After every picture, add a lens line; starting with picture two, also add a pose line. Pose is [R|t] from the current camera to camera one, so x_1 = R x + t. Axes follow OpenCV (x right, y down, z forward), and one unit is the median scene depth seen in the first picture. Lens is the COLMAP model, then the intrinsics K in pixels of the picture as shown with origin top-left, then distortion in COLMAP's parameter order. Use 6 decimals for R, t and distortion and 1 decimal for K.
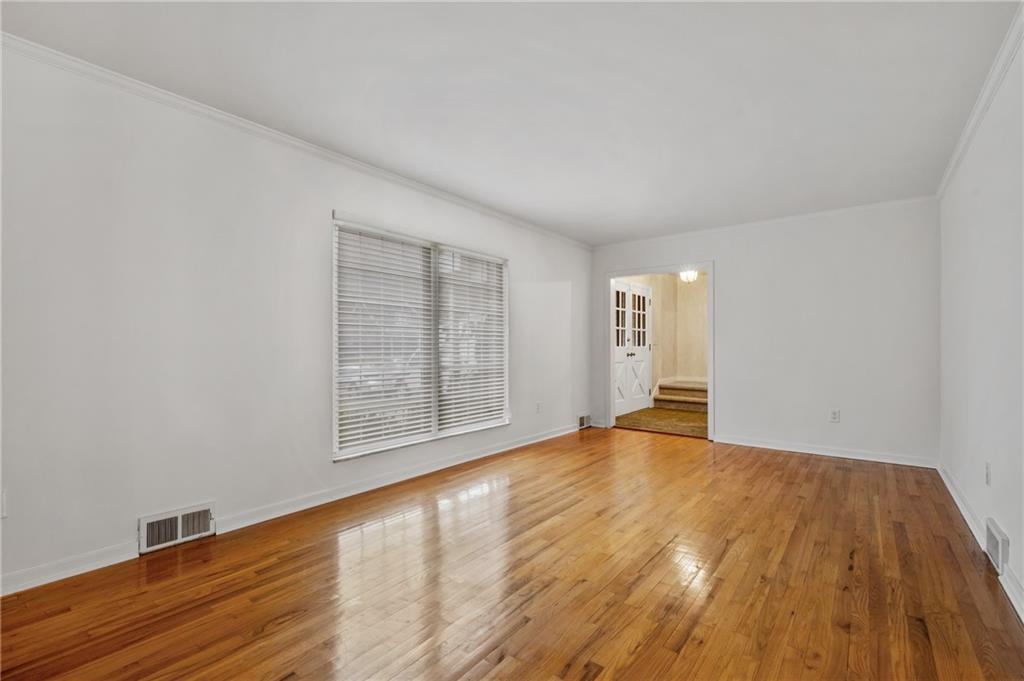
lens RADIAL K [[445.0, 0, 513.2], [0, 445.0, 343.0], [0, 0, 1]] dist [-0.000263, 0.000120]
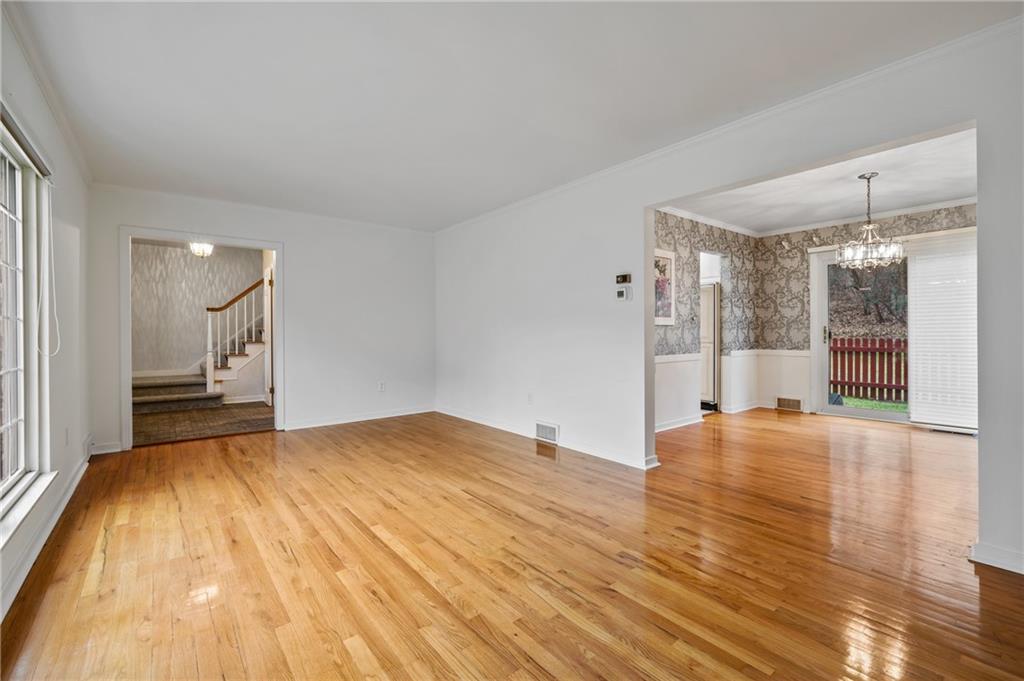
lens RADIAL K [[445.0, 0, 514.1], [0, 445.0, 331.8], [0, 0, 1]] dist [-0.000263, 0.000120]
pose [[0.228094, -0.001281, 0.973638, -0.616705], [-0.004080, 0.999989, 0.002271, 0.004006], [-0.973630, -0.004490, 0.228087, 0.483332]]
